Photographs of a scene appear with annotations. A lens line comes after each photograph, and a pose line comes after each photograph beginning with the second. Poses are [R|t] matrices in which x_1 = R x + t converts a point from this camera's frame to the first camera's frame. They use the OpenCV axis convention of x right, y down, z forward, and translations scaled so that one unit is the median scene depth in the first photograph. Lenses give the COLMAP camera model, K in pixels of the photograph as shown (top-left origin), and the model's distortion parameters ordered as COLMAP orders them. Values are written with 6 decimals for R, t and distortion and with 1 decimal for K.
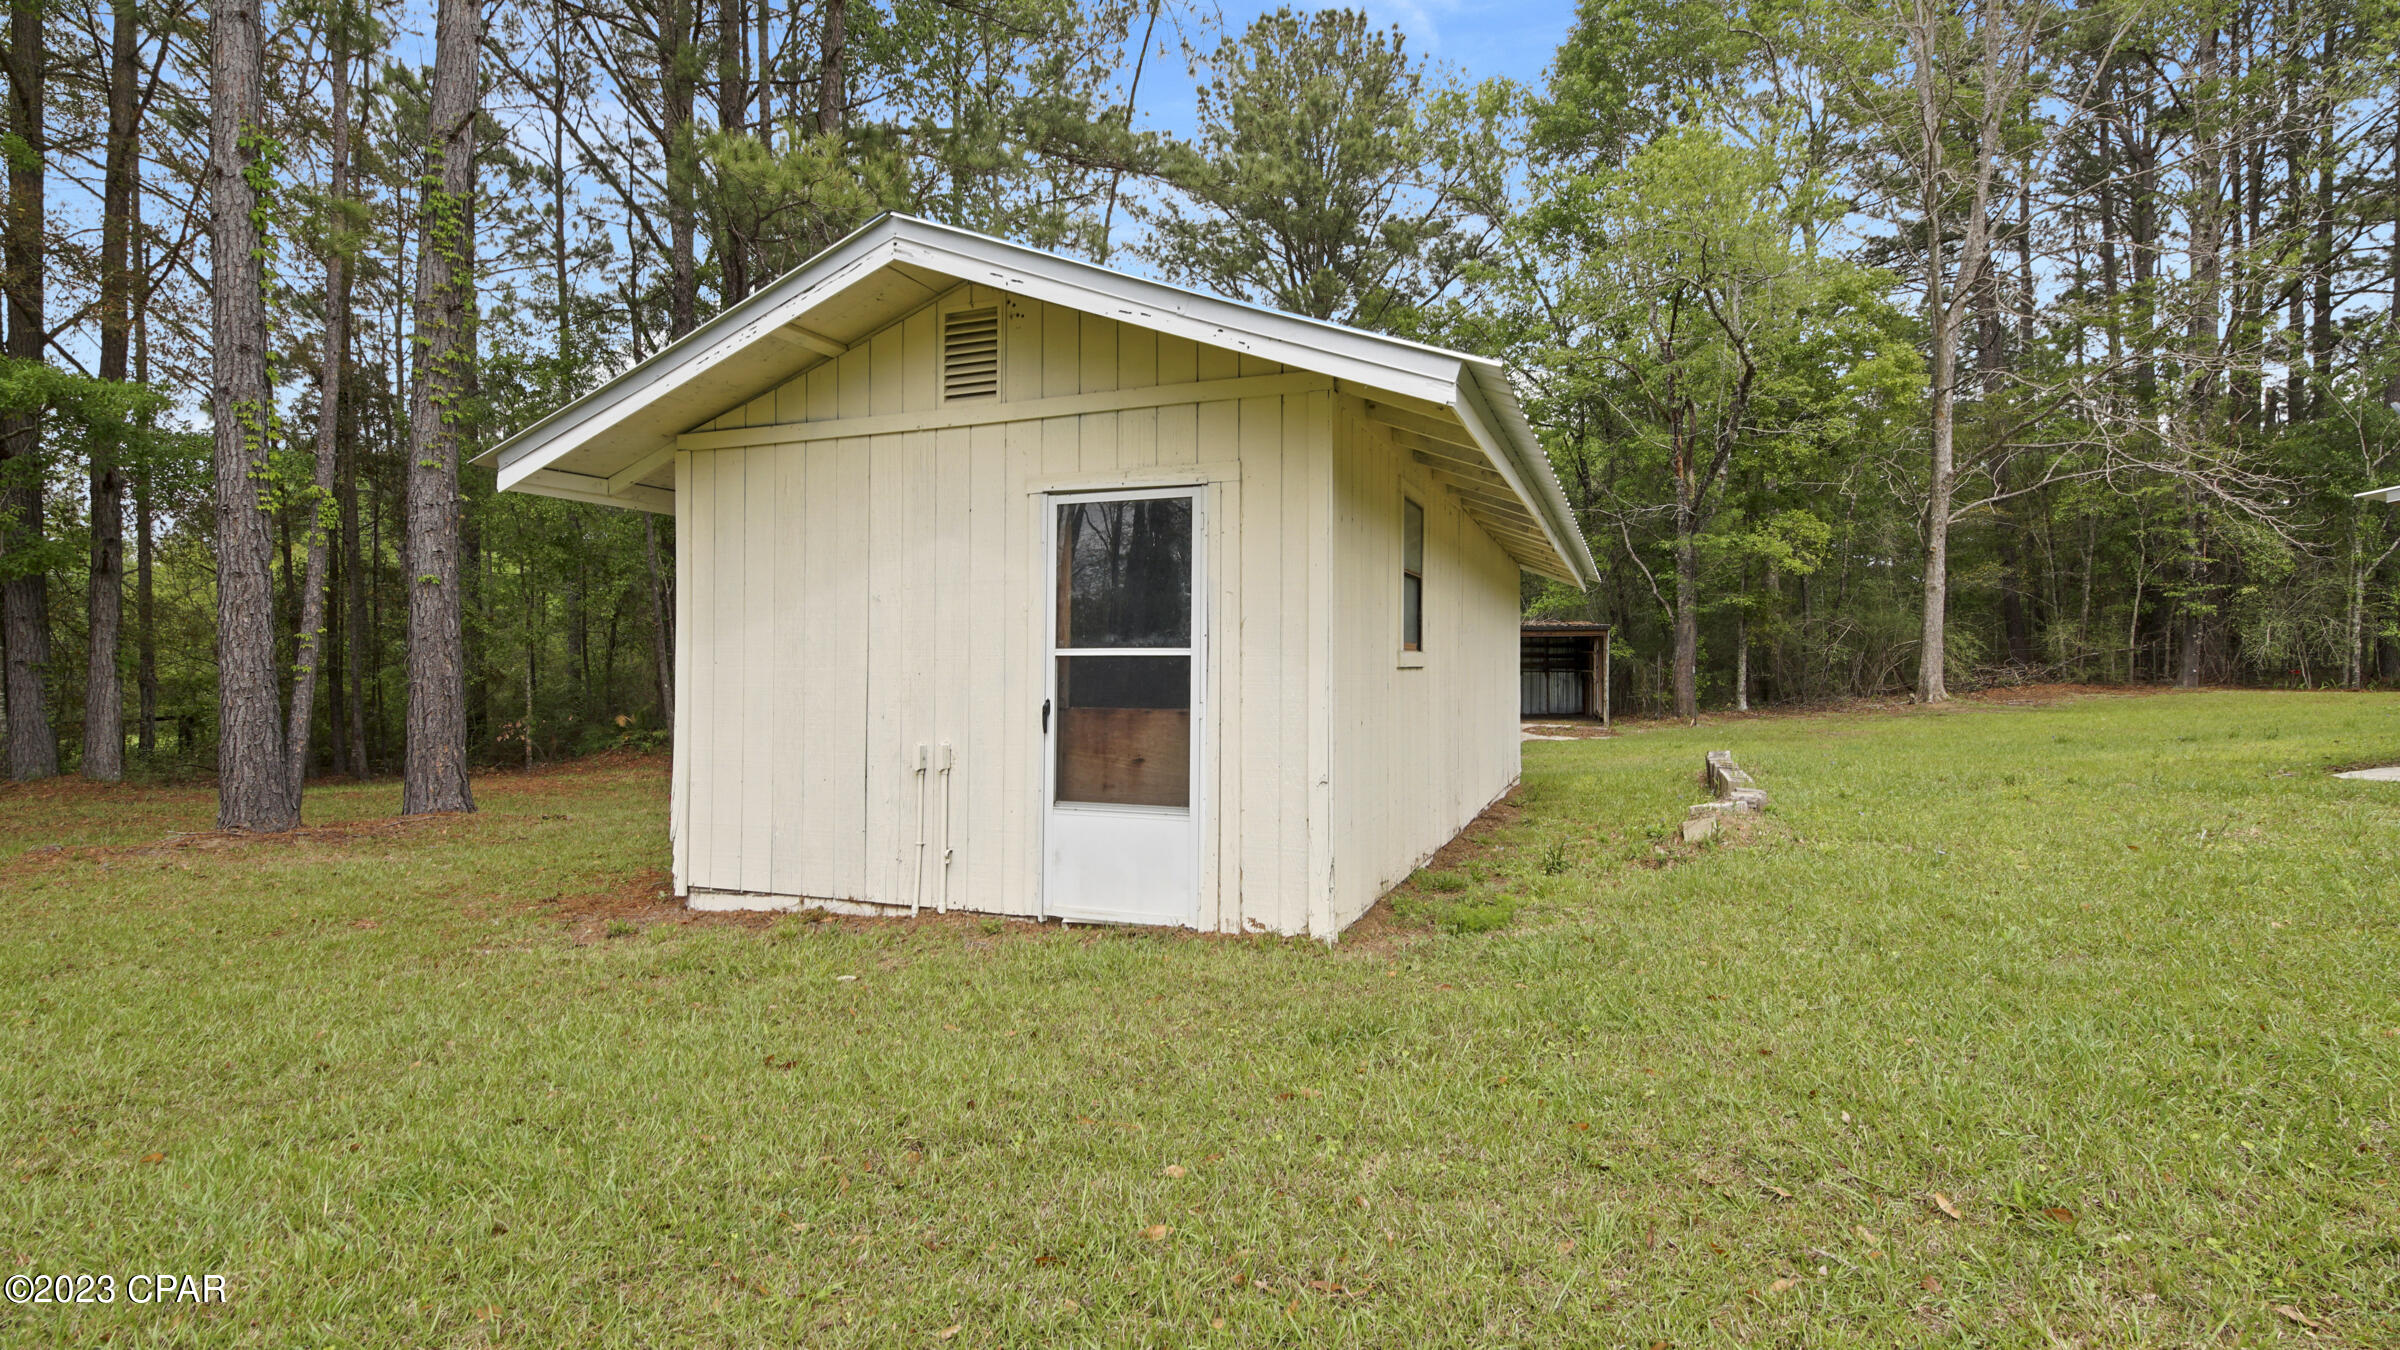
lens RADIAL K [[1155.6, 0, 1202.0], [0, 1155.6, 655.2], [0, 0, 1]] dist [0.020978, -0.034161]
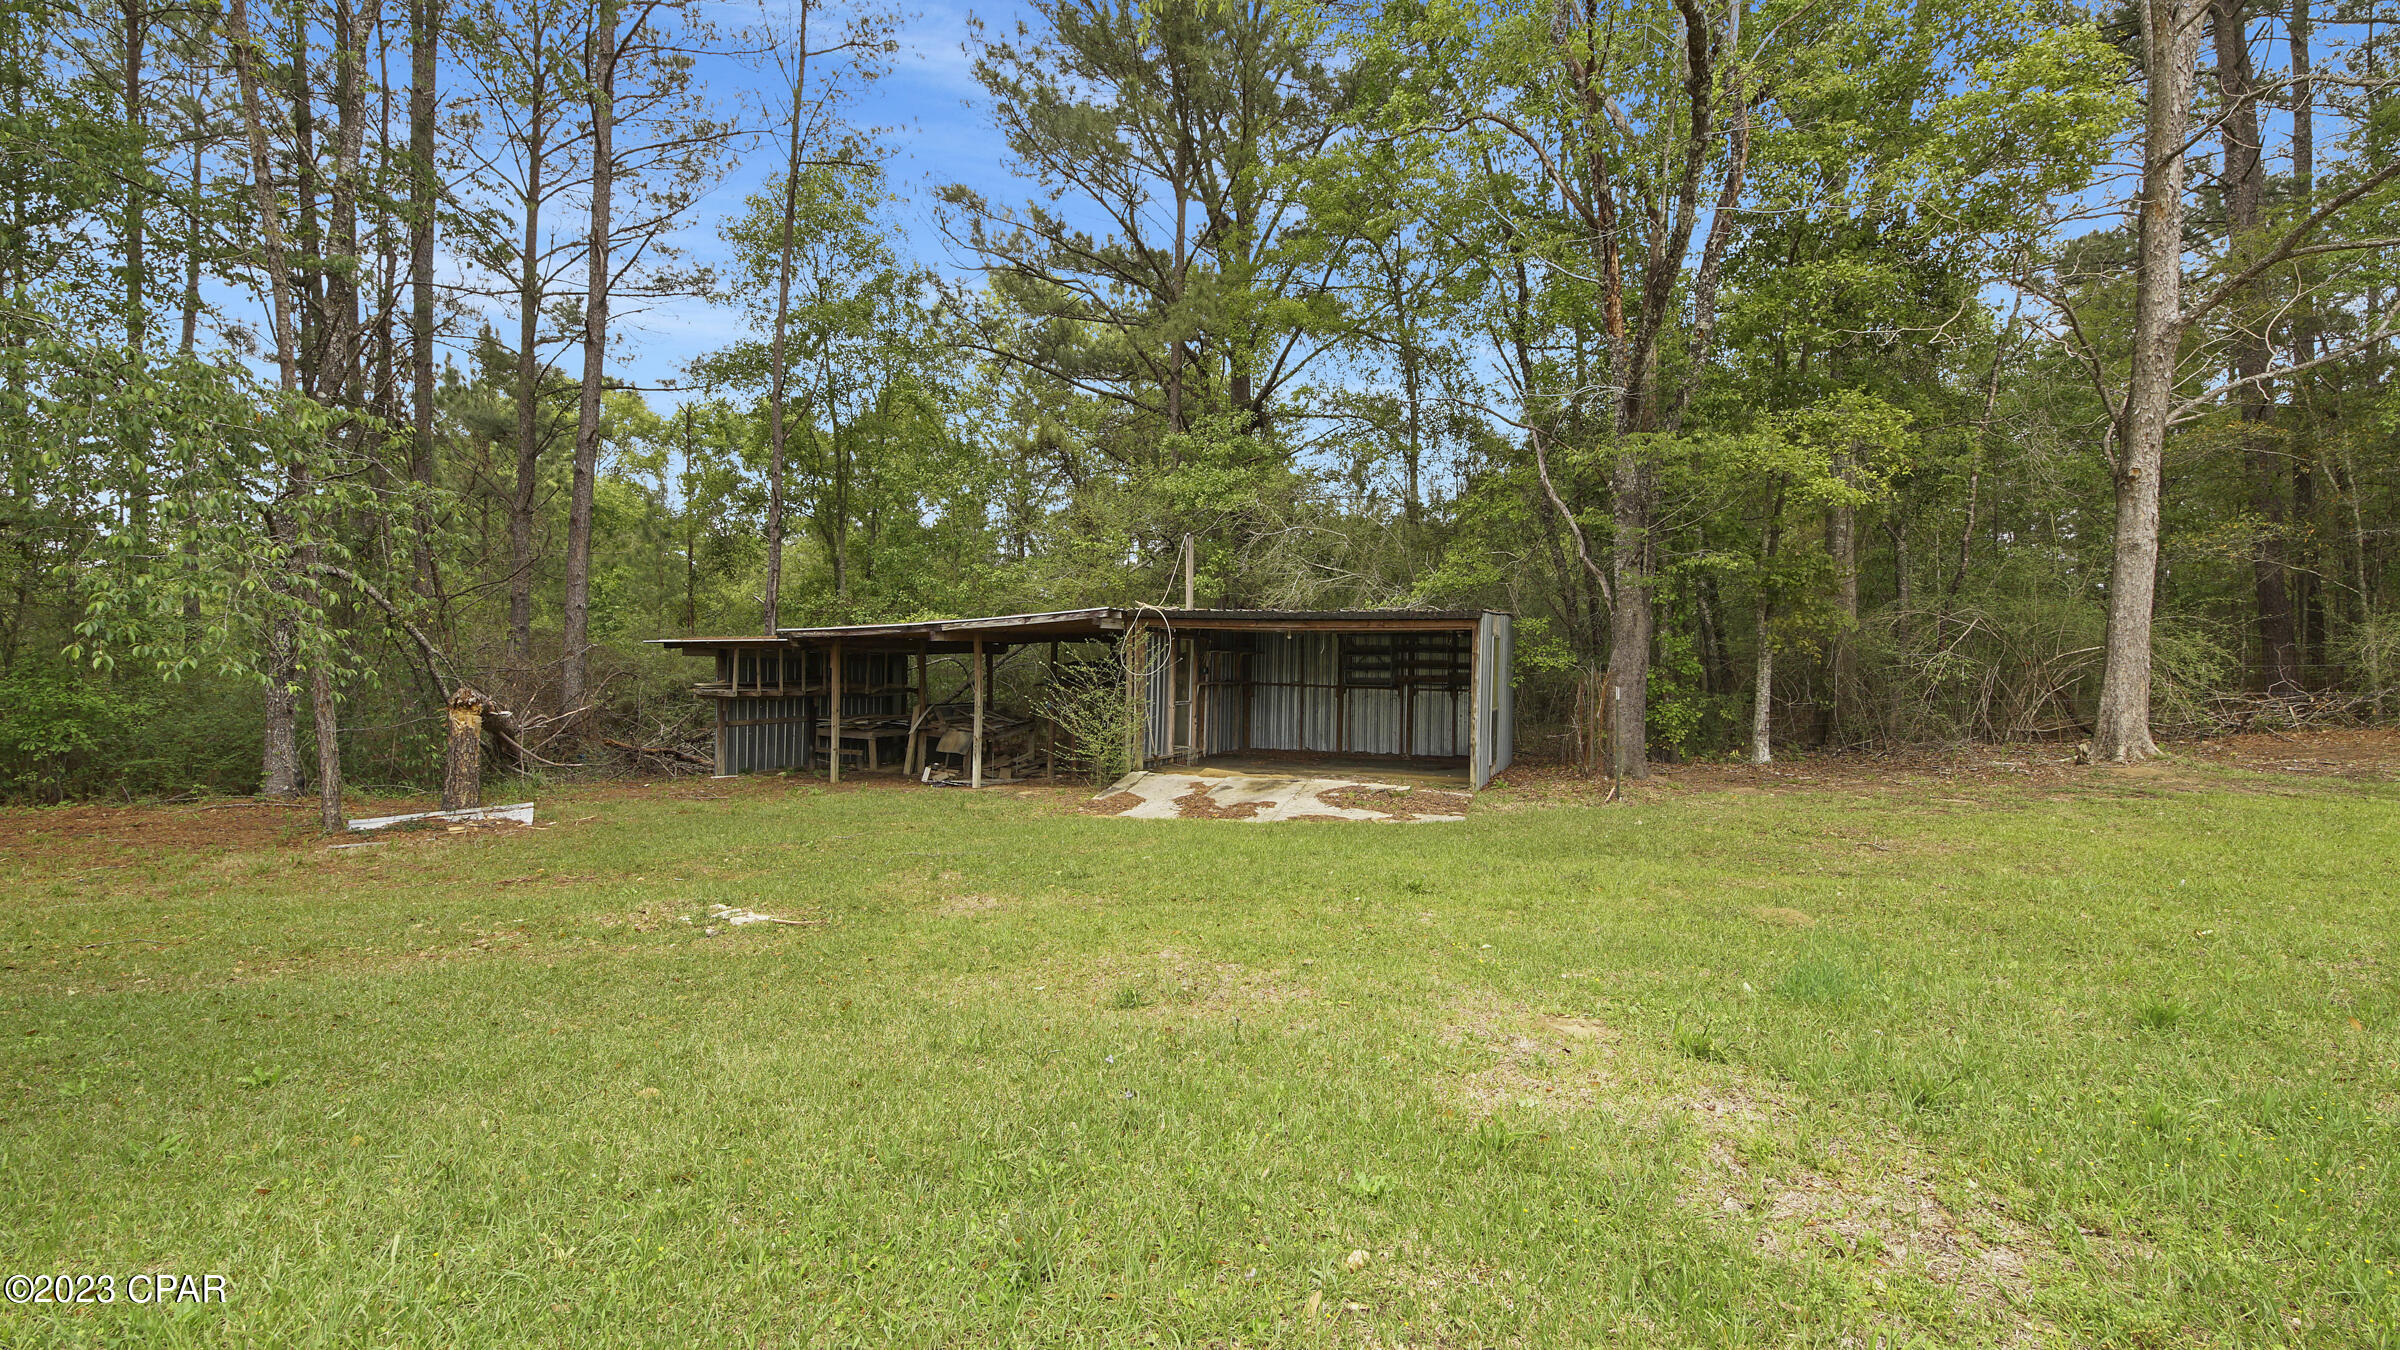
lens RADIAL K [[1092.8, 0, 1212.4], [0, 1092.8, 684.8], [0, 0, 1]] dist [0.039160, -0.027945]
pose [[0.991288, 0.017138, -0.130595, 0.264628], [-0.015206, 0.999760, 0.015780, 0.003959], [0.130834, -0.013656, 0.991310, 0.416469]]
